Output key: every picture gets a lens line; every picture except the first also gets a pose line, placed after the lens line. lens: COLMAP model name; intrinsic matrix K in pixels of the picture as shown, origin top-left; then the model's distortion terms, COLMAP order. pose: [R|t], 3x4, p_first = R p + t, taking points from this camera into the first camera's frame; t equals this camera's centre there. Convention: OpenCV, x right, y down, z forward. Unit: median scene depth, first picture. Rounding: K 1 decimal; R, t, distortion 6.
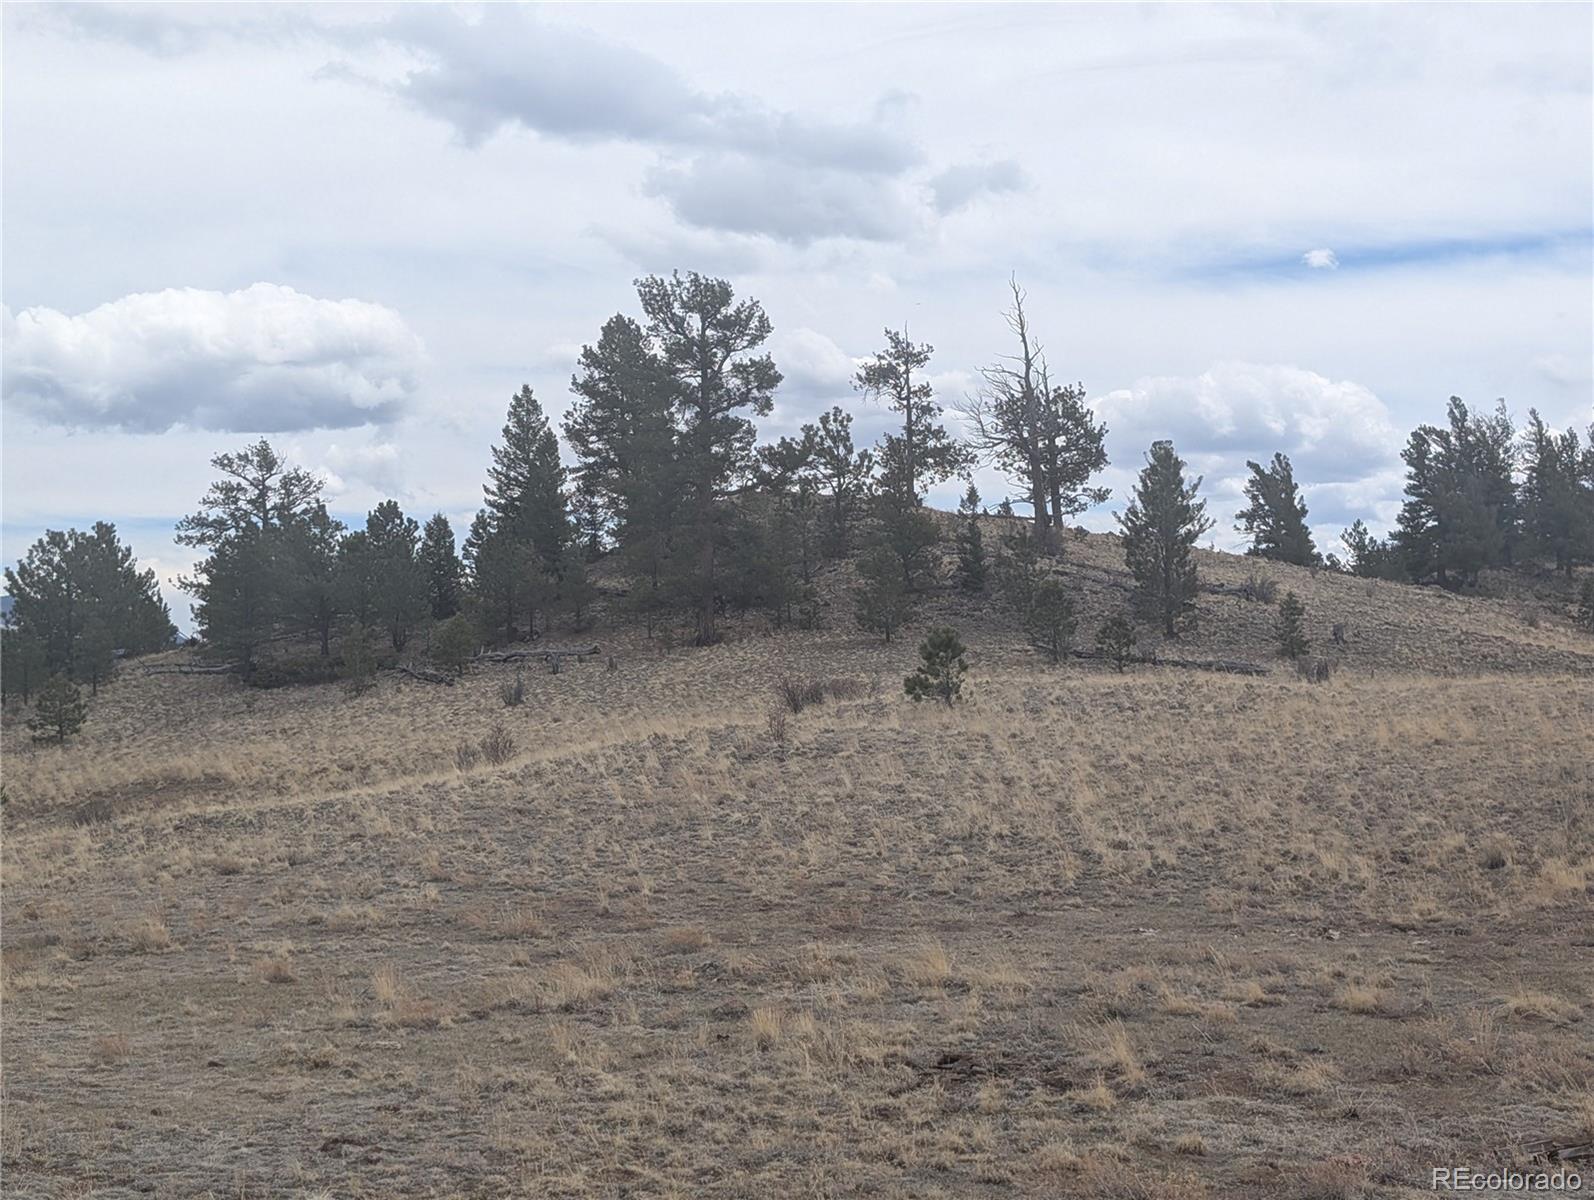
lens RADIAL K [[2469.0, 0, 769.6], [0, 2469.0, 587.8], [0, 0, 1]] dist [0.103406, 0.000000]
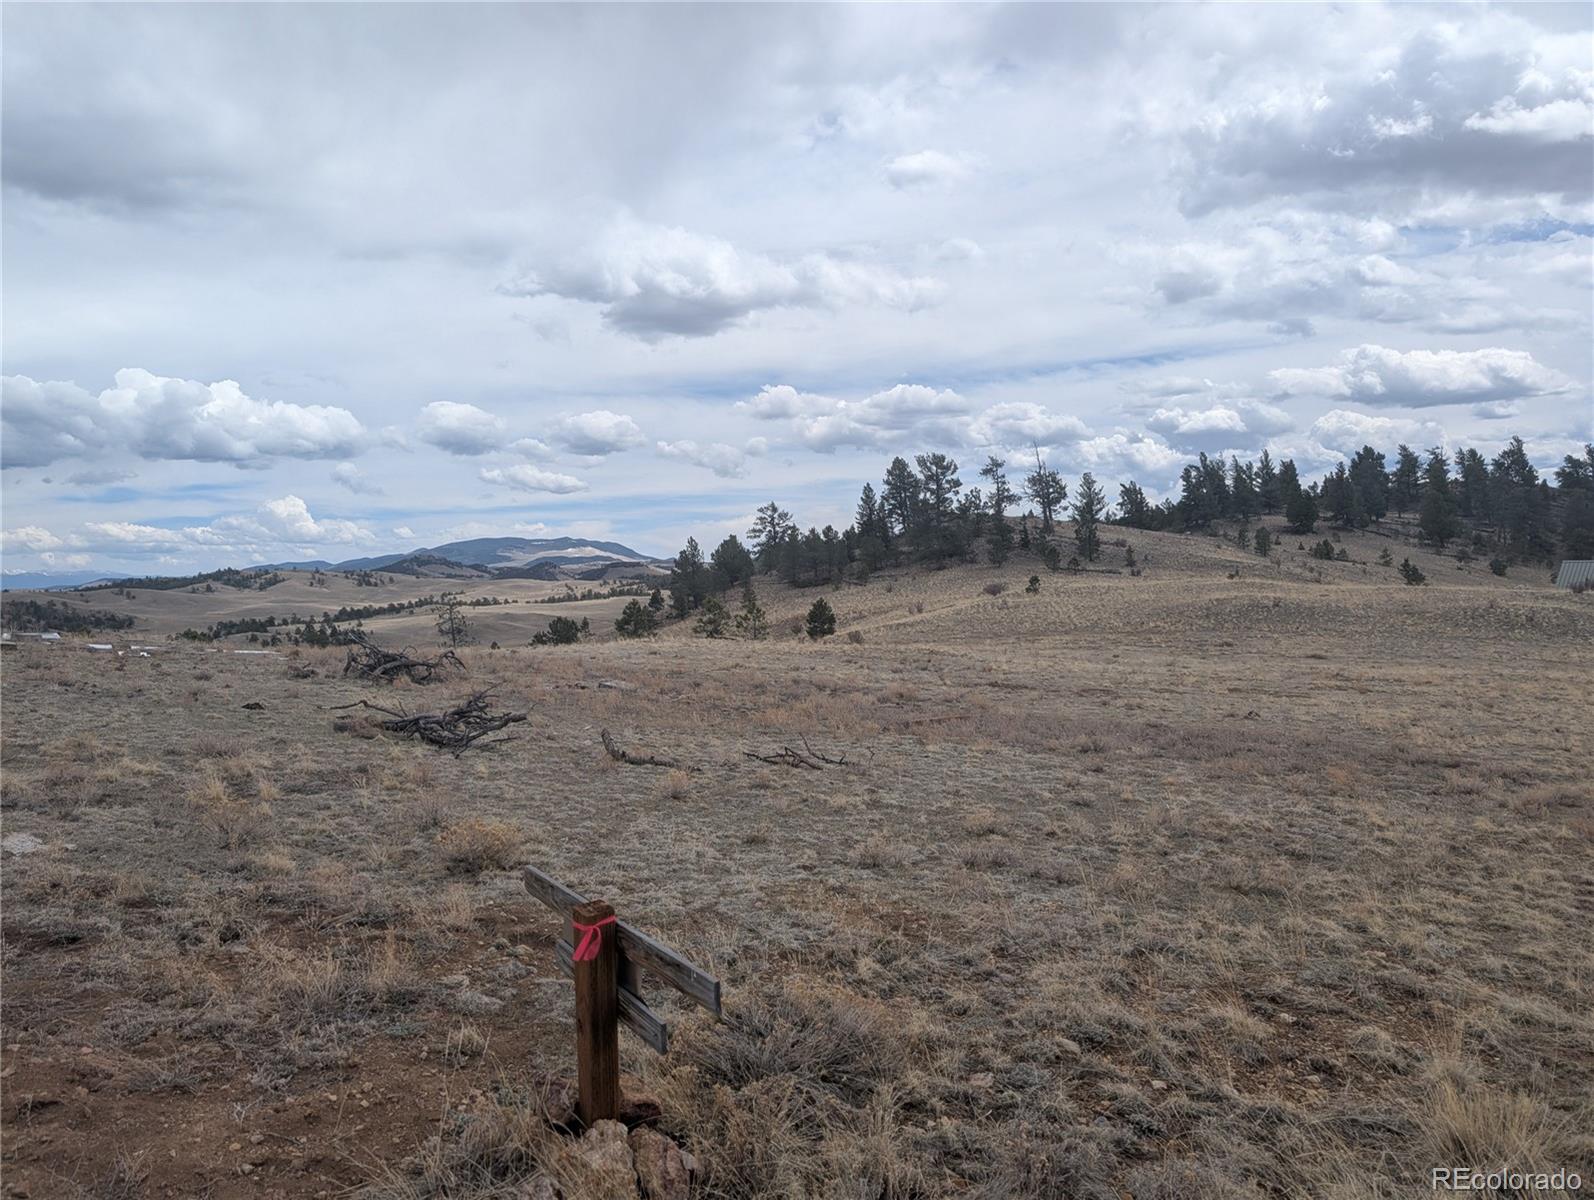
lens RADIAL K [[1143.1, 0, 782.9], [0, 1143.1, 597.7], [0, 0, 1]] dist [0.018730, -0.015391]
pose [[0.993501, -0.037101, -0.107604, -0.058811], [0.044177, 0.996962, 0.064145, -0.036458], [0.104897, -0.068482, 0.992122, -0.398720]]
